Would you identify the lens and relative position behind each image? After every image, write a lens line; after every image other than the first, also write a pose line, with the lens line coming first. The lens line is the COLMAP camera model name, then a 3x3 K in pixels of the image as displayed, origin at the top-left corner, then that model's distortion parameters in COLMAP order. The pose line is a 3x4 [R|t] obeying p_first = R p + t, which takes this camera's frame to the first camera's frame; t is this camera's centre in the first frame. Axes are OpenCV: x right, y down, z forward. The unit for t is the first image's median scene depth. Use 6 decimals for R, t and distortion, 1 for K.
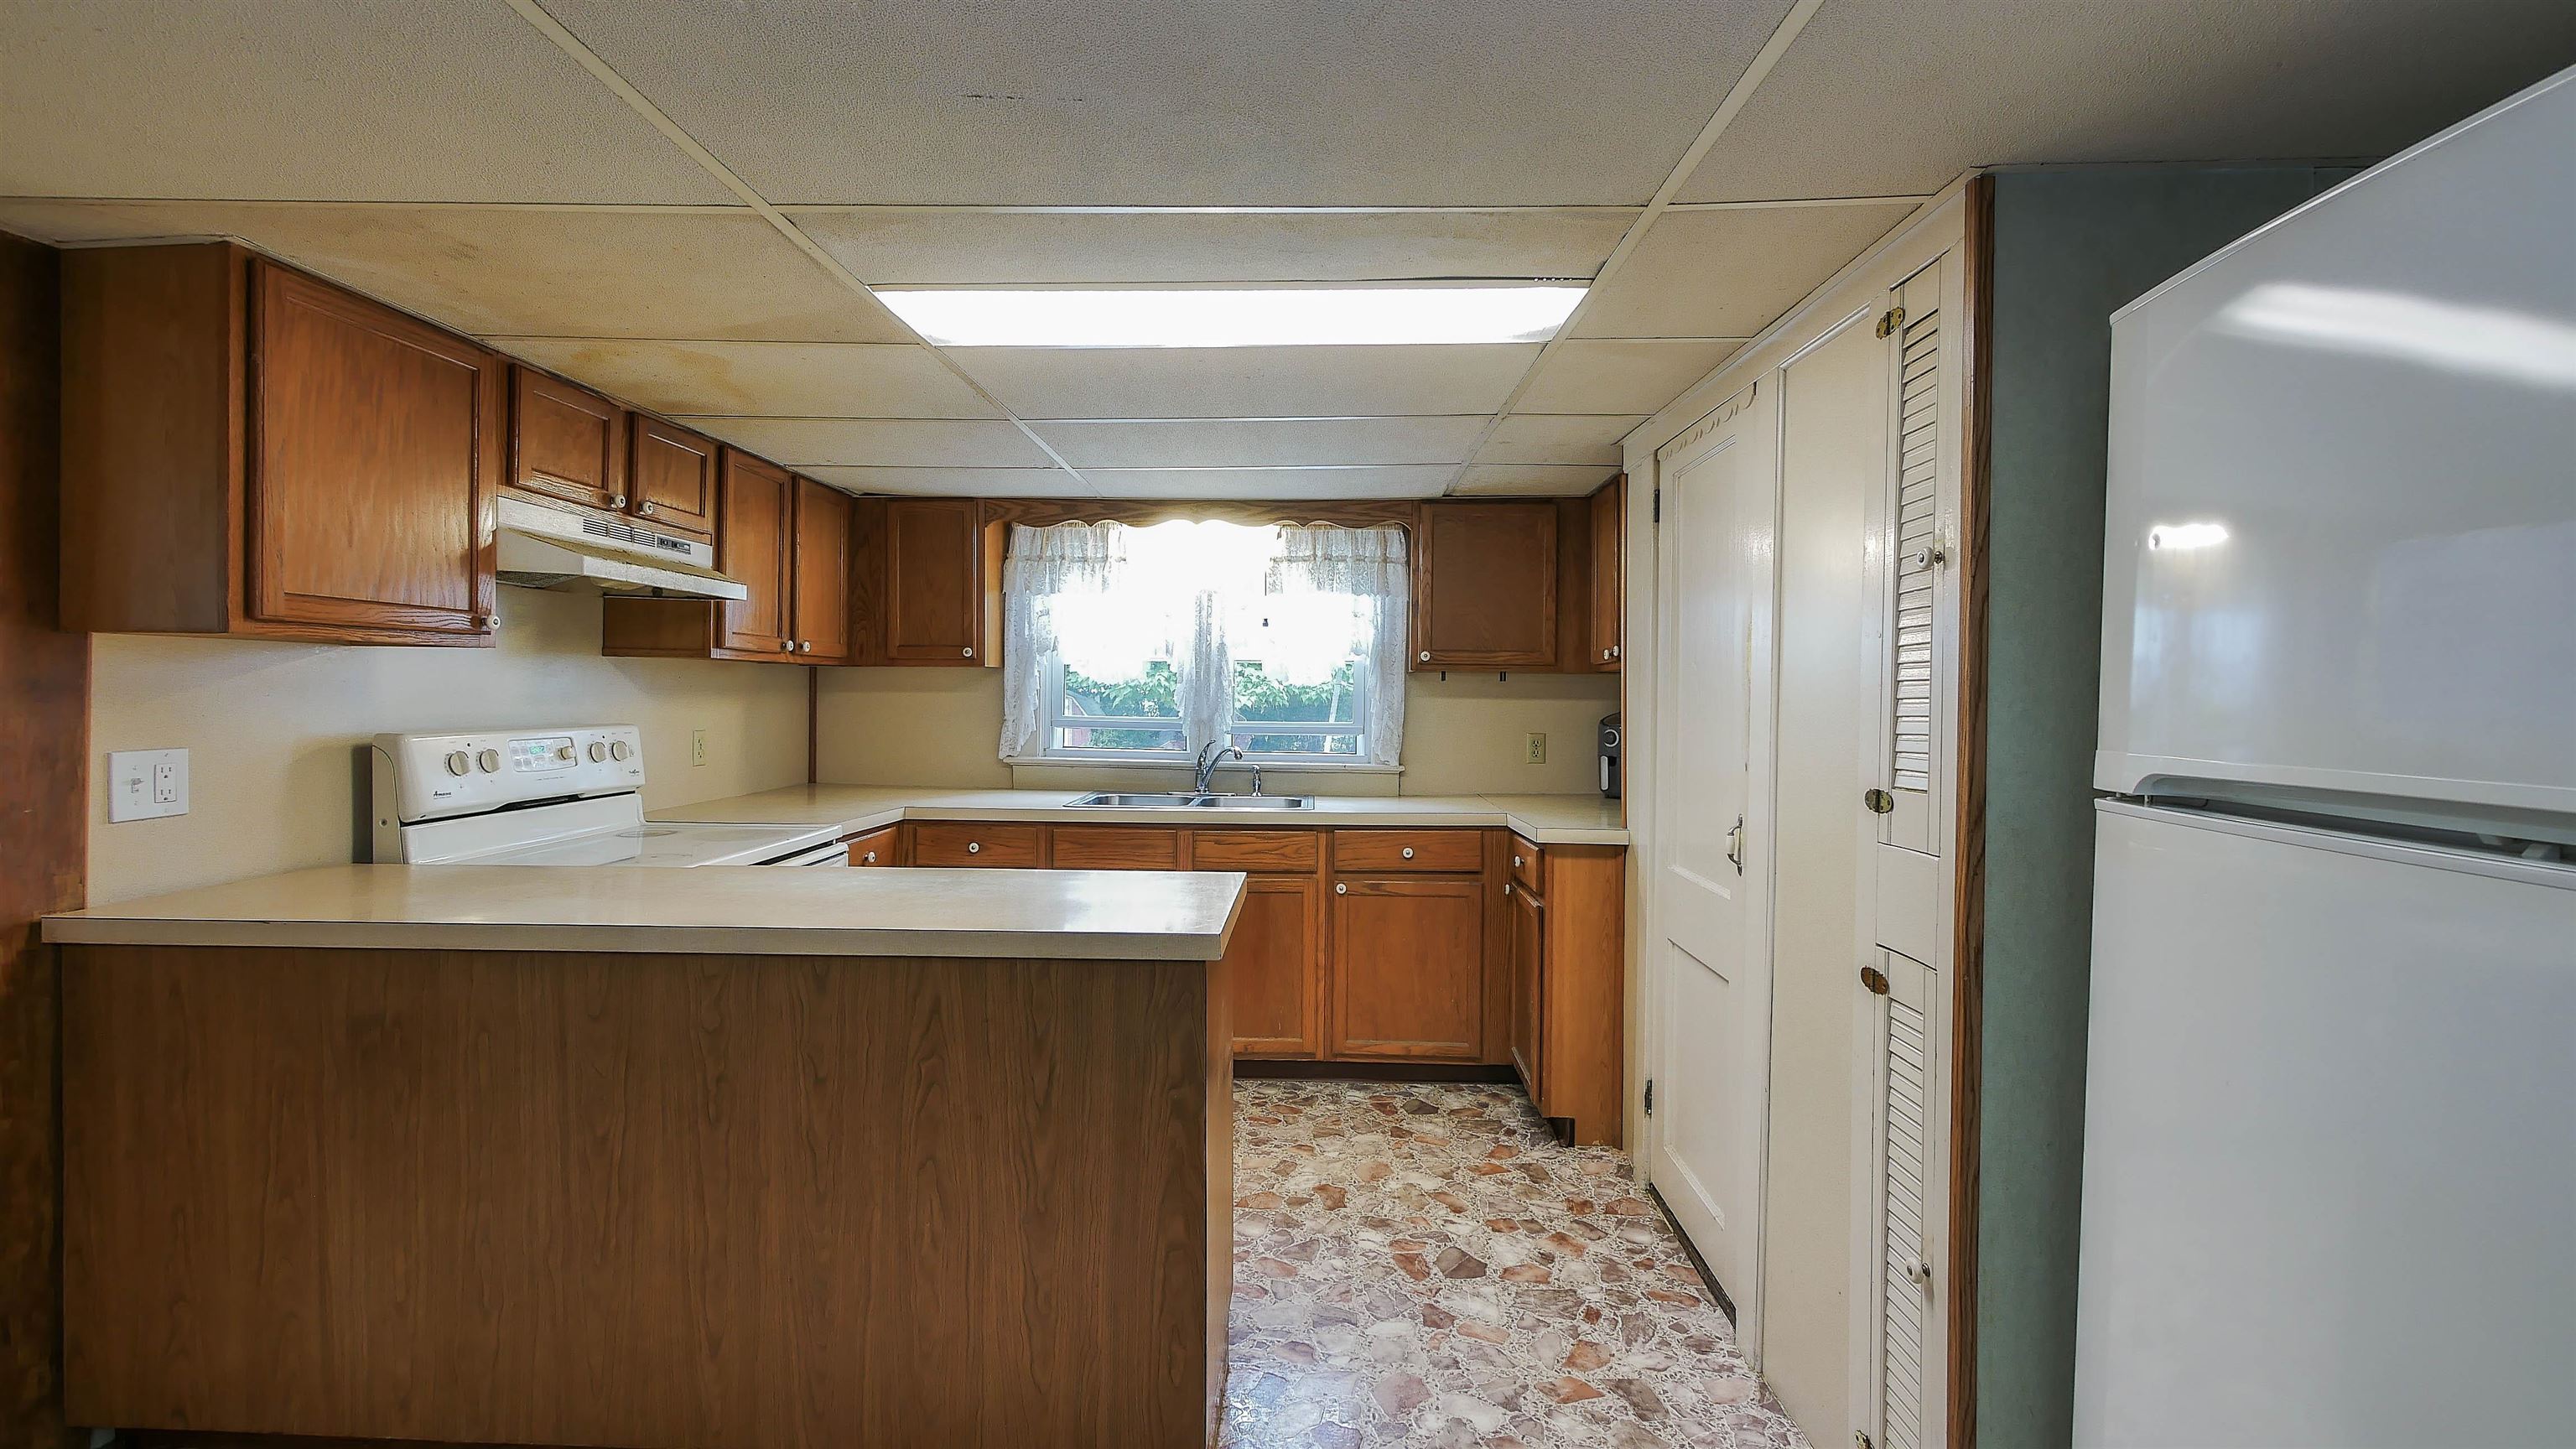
lens RADIAL K [[1059.0, 0, 1282.7], [0, 1059.0, 703.9], [0, 0, 1]] dist [-0.006289, 0.000220]
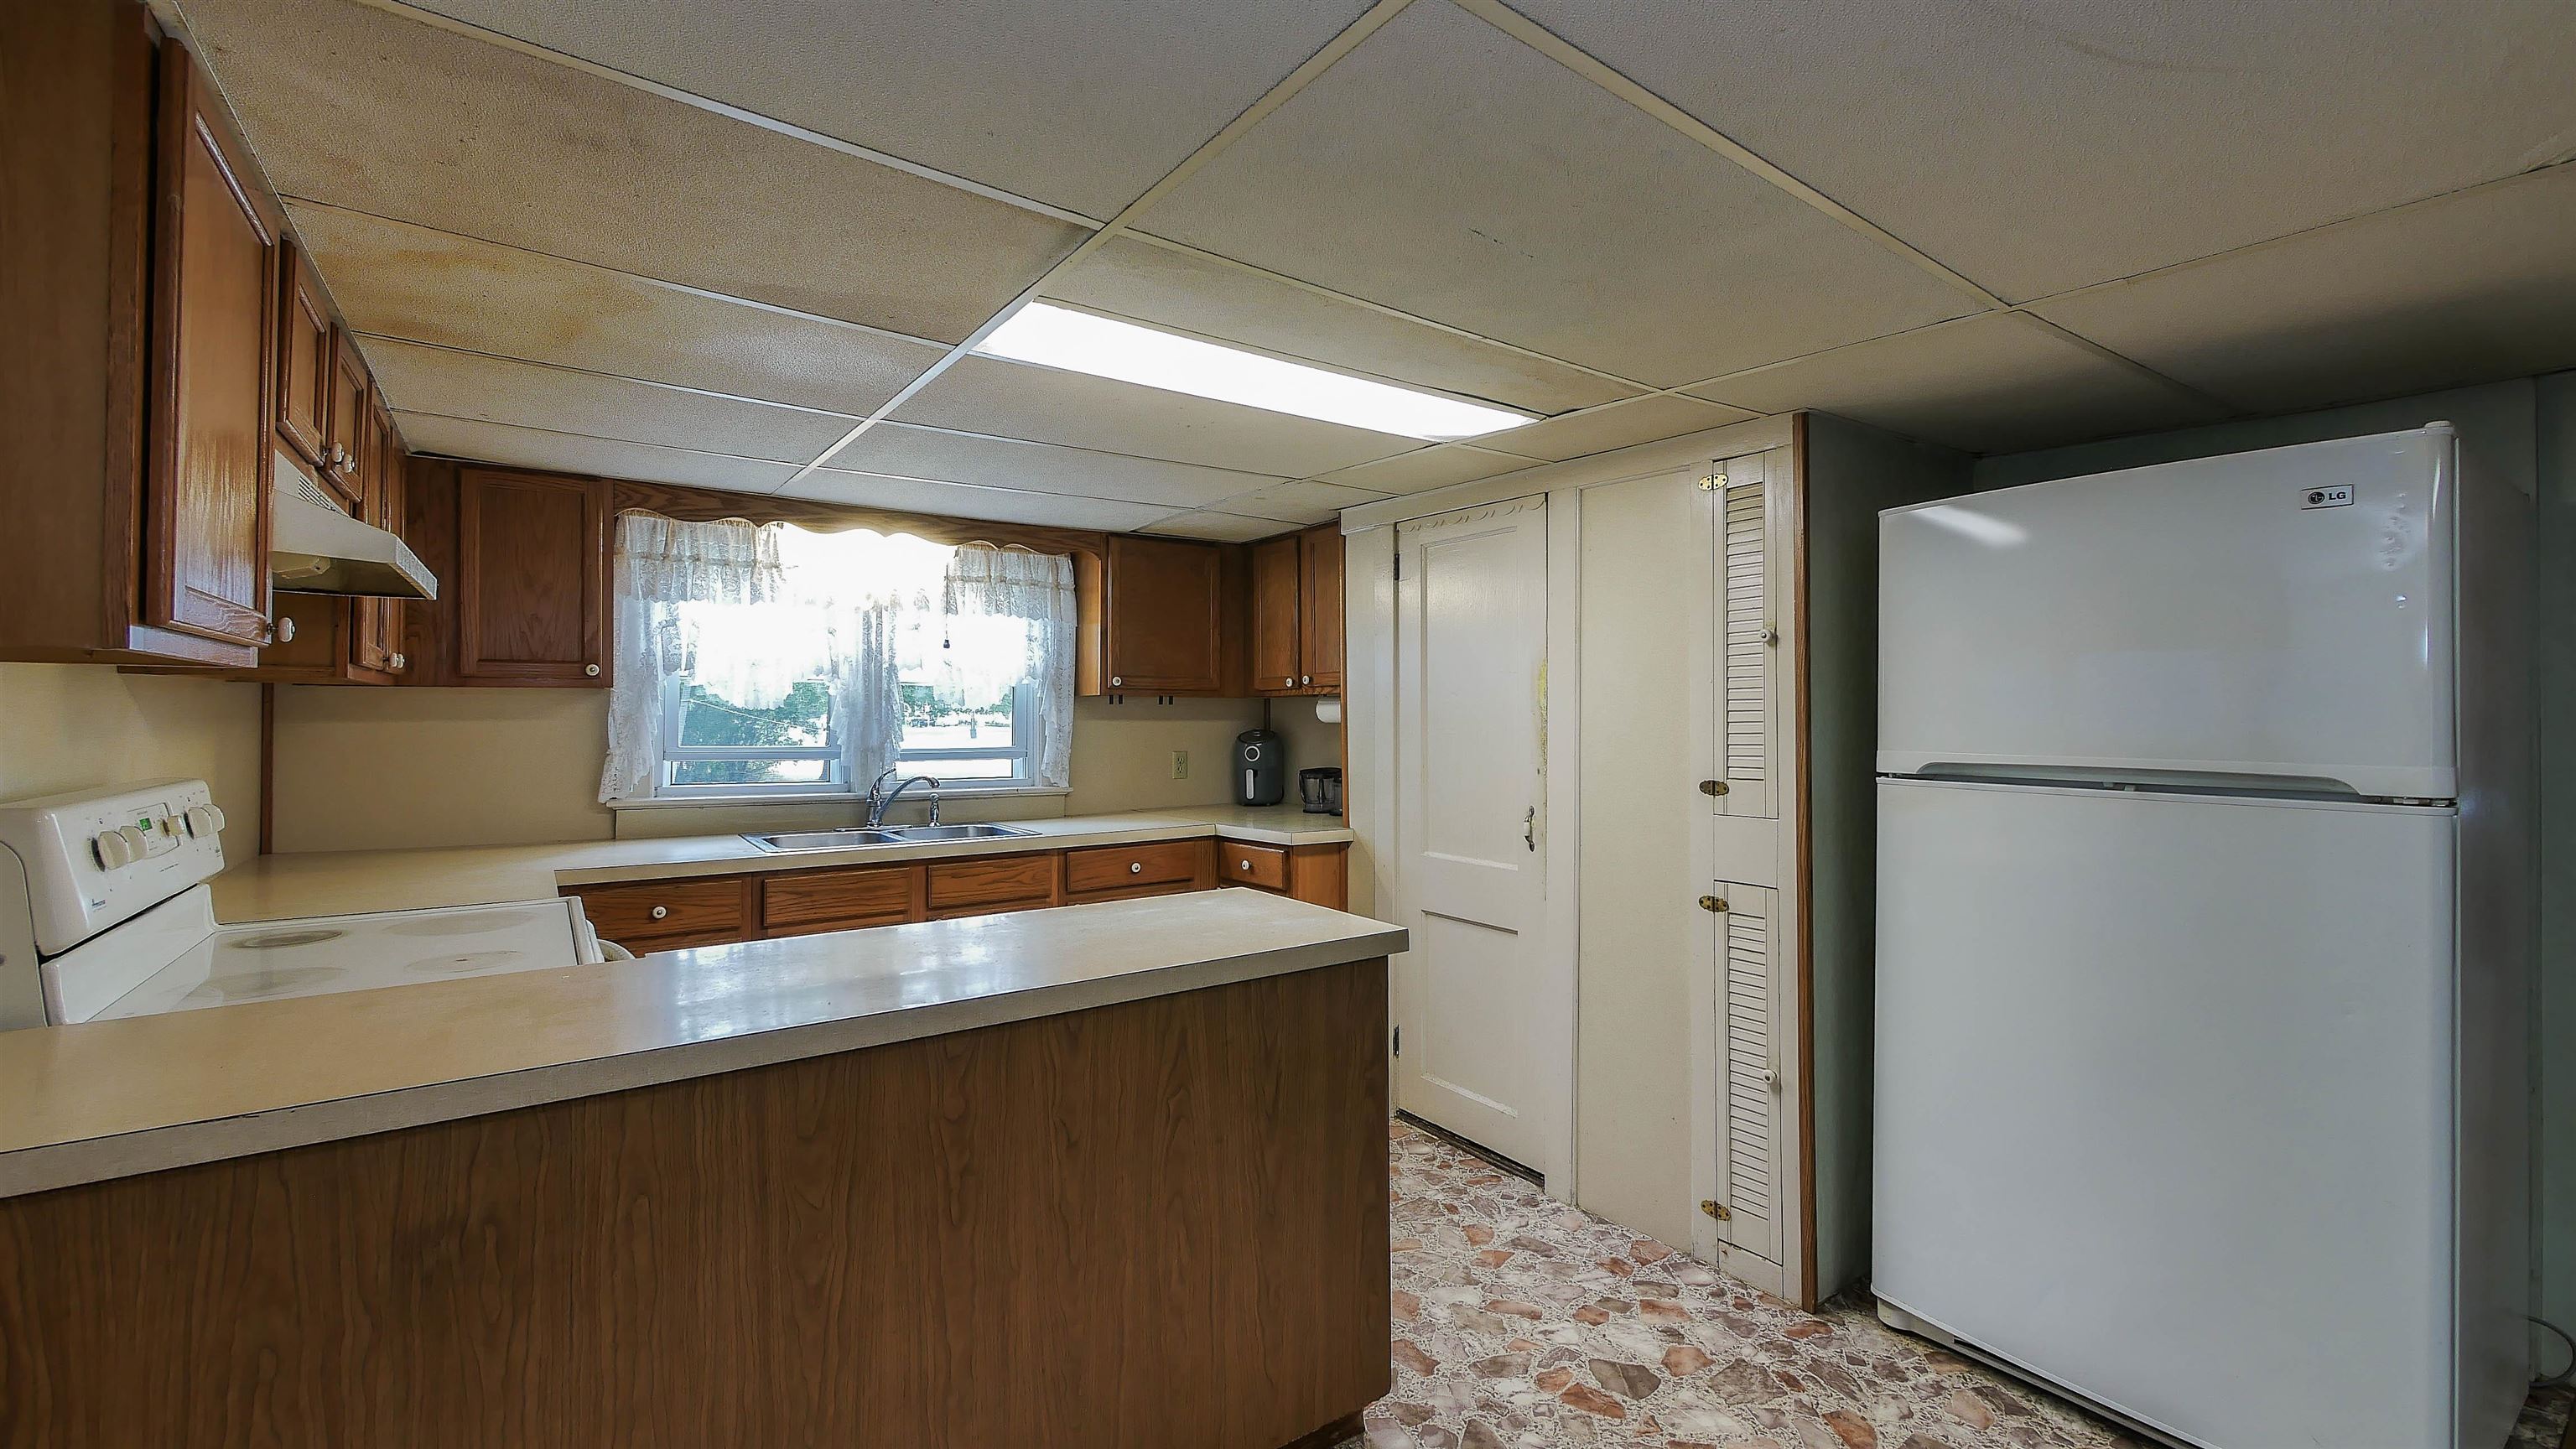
lens RADIAL K [[1059.0, 0, 1282.7], [0, 1059.0, 703.9], [0, 0, 1]] dist [-0.006289, 0.000220]
pose [[0.798951, -0.003377, 0.601387, -0.395330], [0.011969, 0.999875, -0.010286, -0.010282], [-0.601277, 0.015416, 0.798892, 0.061511]]
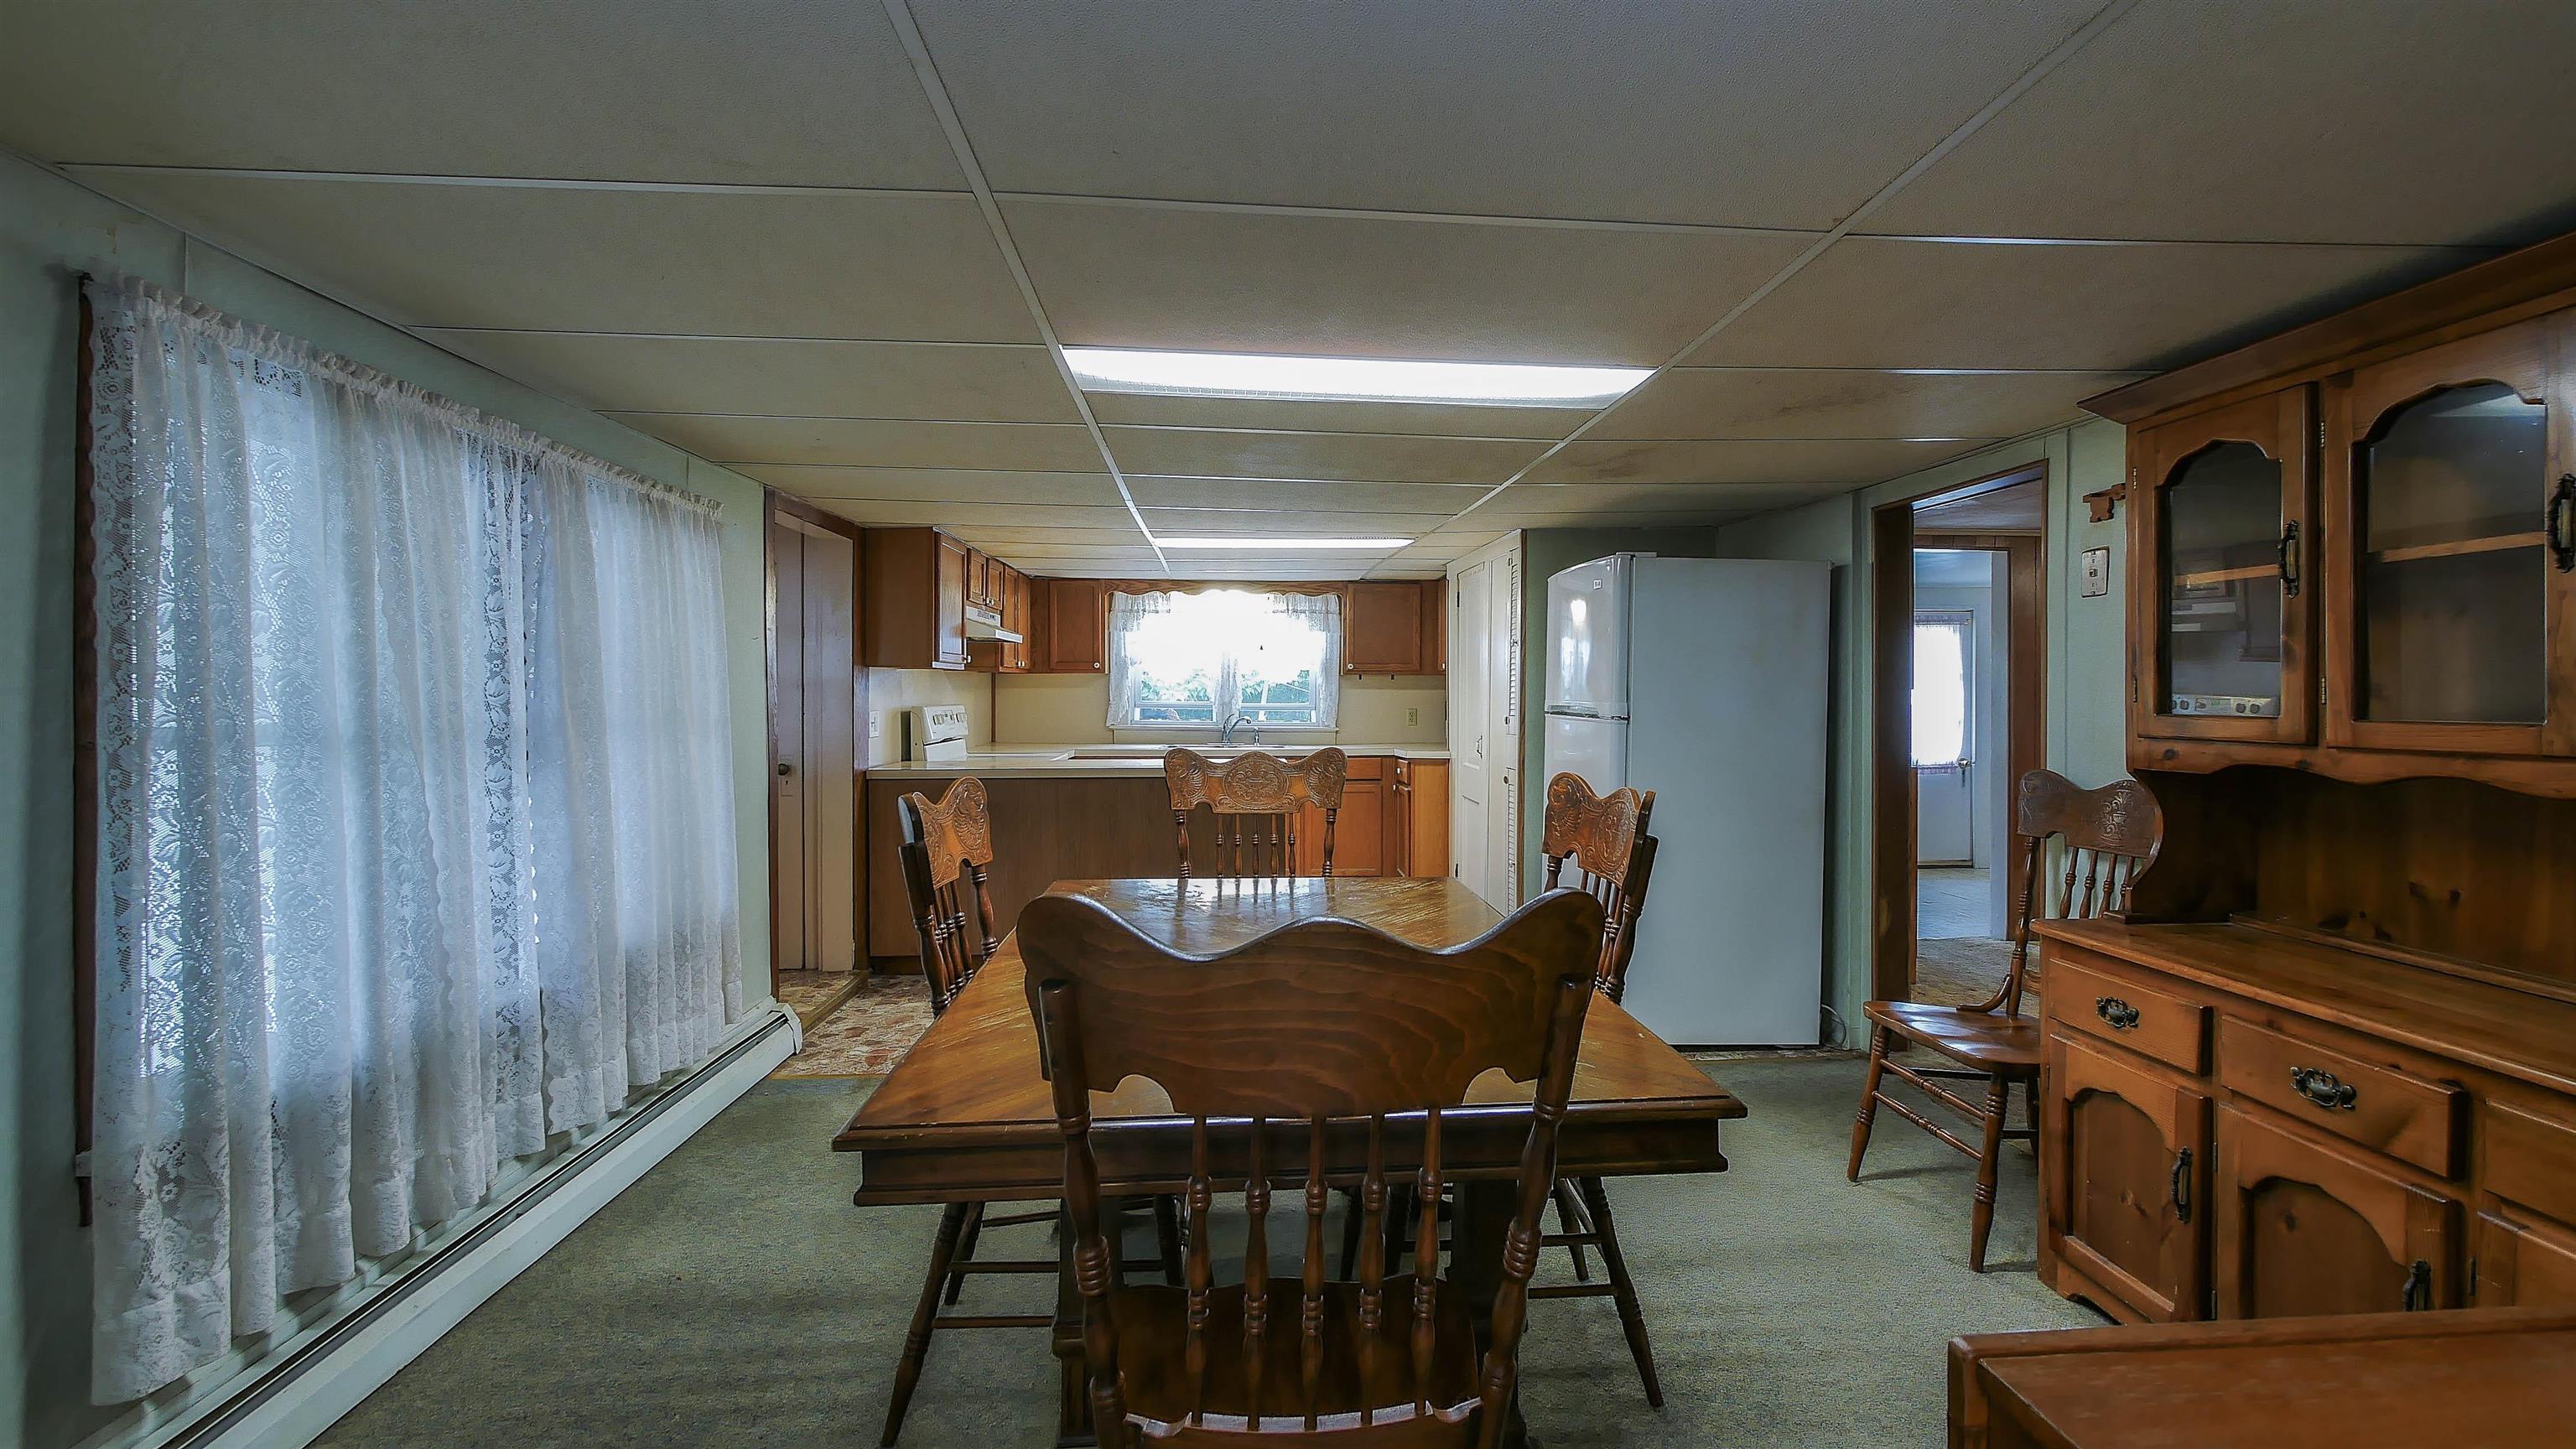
lens RADIAL K [[1059.0, 0, 1282.7], [0, 1059.0, 703.9], [0, 0, 1]] dist [-0.006289, 0.000220]
pose [[0.996383, -0.008066, 0.084597, -0.149825], [0.007714, 0.999960, 0.004484, 0.011852], [-0.084630, -0.003815, 0.996405, -0.886678]]
